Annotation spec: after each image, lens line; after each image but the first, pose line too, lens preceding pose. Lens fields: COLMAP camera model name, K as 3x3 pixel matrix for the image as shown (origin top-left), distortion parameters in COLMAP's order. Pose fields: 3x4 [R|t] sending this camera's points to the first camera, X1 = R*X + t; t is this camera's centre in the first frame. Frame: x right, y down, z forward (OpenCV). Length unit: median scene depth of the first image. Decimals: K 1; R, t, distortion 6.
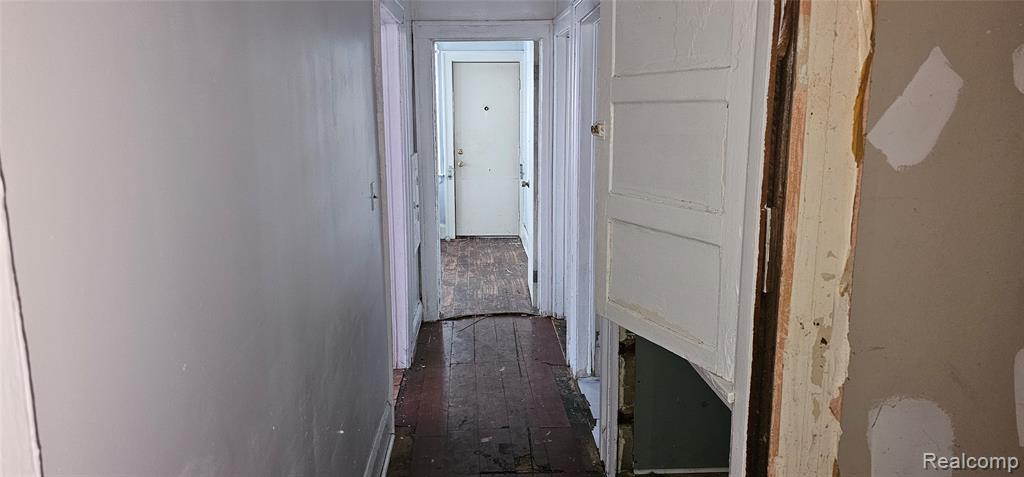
lens RADIAL K [[683.1, 0, 516.3], [0, 683.1, 235.3], [0, 0, 1]] dist [0.053783, -0.045604]
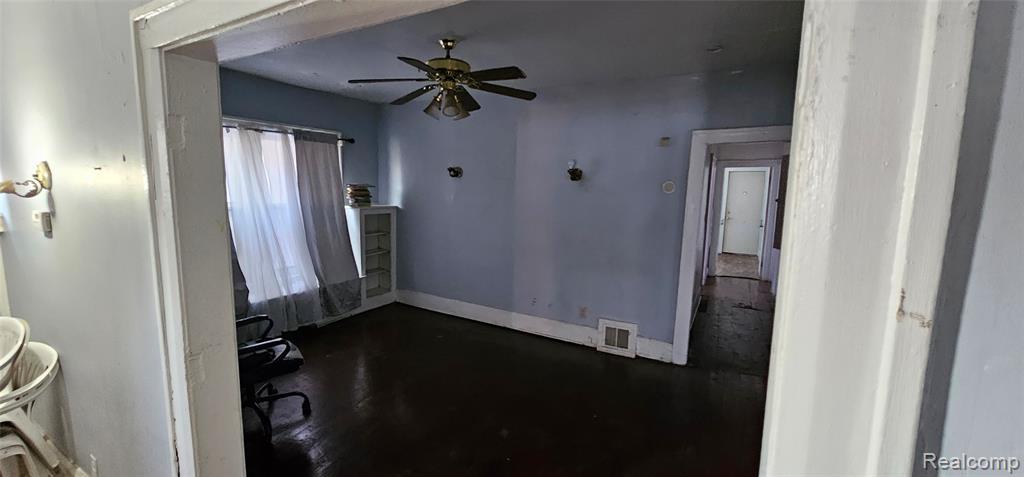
lens RADIAL K [[418.8, 0, 509.0], [0, 418.8, 241.1], [0, 0, 1]] dist [0.000670, -0.001003]
pose [[0.851631, 0.086658, -0.516928, 0.016602], [-0.114676, 0.993150, -0.022434, 0.073878], [0.511443, 0.078385, 0.855735, -0.456961]]
